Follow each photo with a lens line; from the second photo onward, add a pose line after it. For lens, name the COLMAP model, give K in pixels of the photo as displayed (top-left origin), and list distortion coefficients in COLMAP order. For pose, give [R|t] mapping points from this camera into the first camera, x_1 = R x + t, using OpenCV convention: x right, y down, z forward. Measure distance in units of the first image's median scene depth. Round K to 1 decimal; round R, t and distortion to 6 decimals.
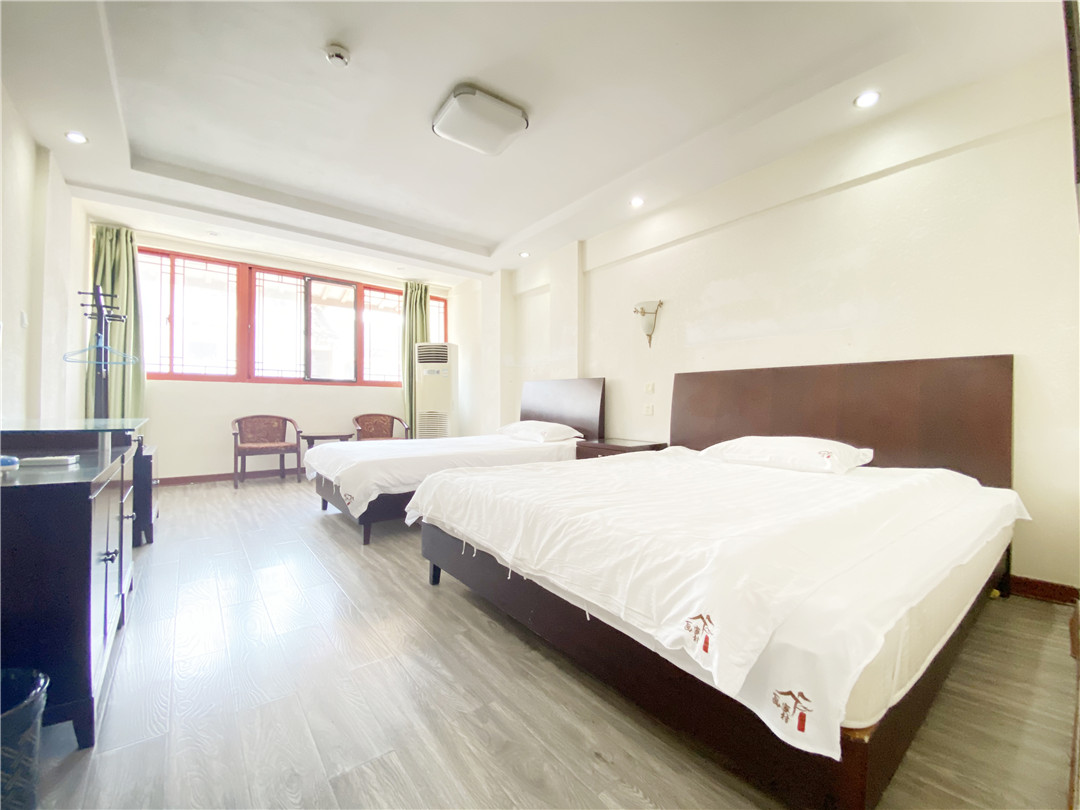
lens RADIAL K [[435.0, 0, 540.0], [0, 435.0, 405.0], [0, 0, 1]] dist [0.013115, -0.017197]
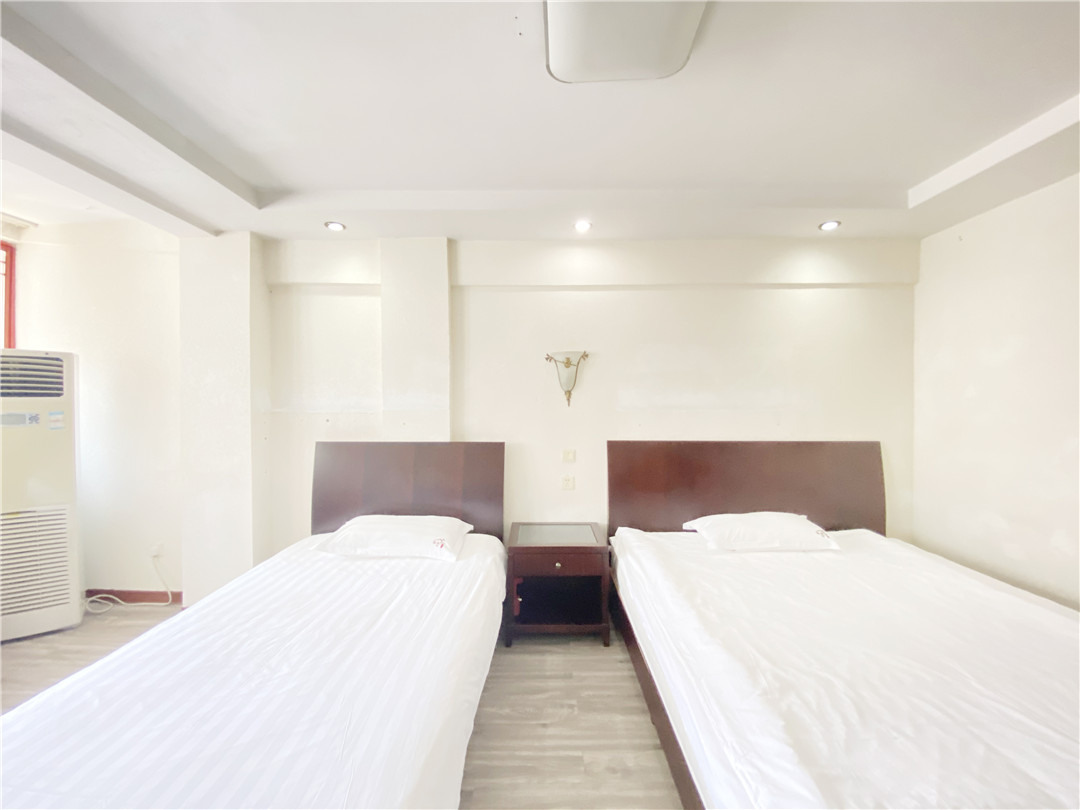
lens RADIAL K [[435.0, 0, 540.0], [0, 435.0, 405.0], [0, 0, 1]] dist [0.013115, -0.017197]
pose [[0.615402, -0.020885, 0.787937, -0.399868], [0.004681, 0.999728, 0.022842, -0.147489], [-0.788200, -0.010368, 0.615332, 0.524010]]
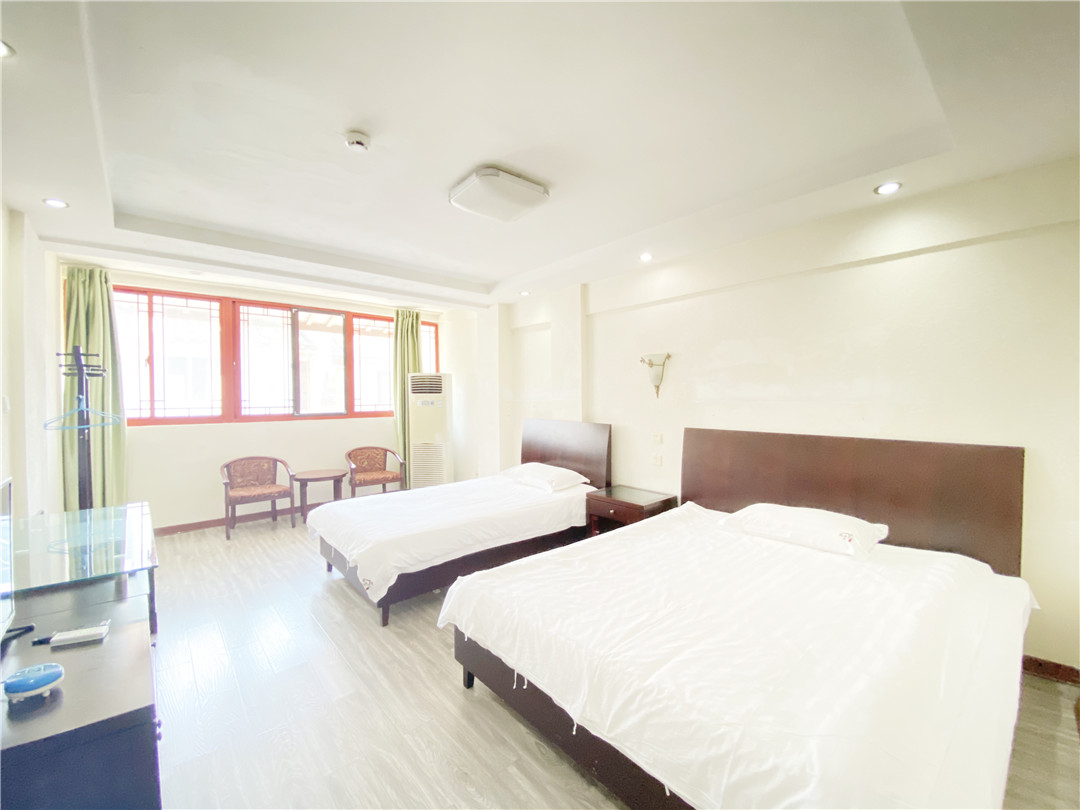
lens RADIAL K [[435.0, 0, 540.0], [0, 435.0, 405.0], [0, 0, 1]] dist [0.013115, -0.017197]
pose [[0.998389, -0.013357, 0.055150, -0.071007], [0.012296, 0.999734, 0.019529, -0.134242], [-0.055396, -0.018820, 0.998287, 0.011792]]
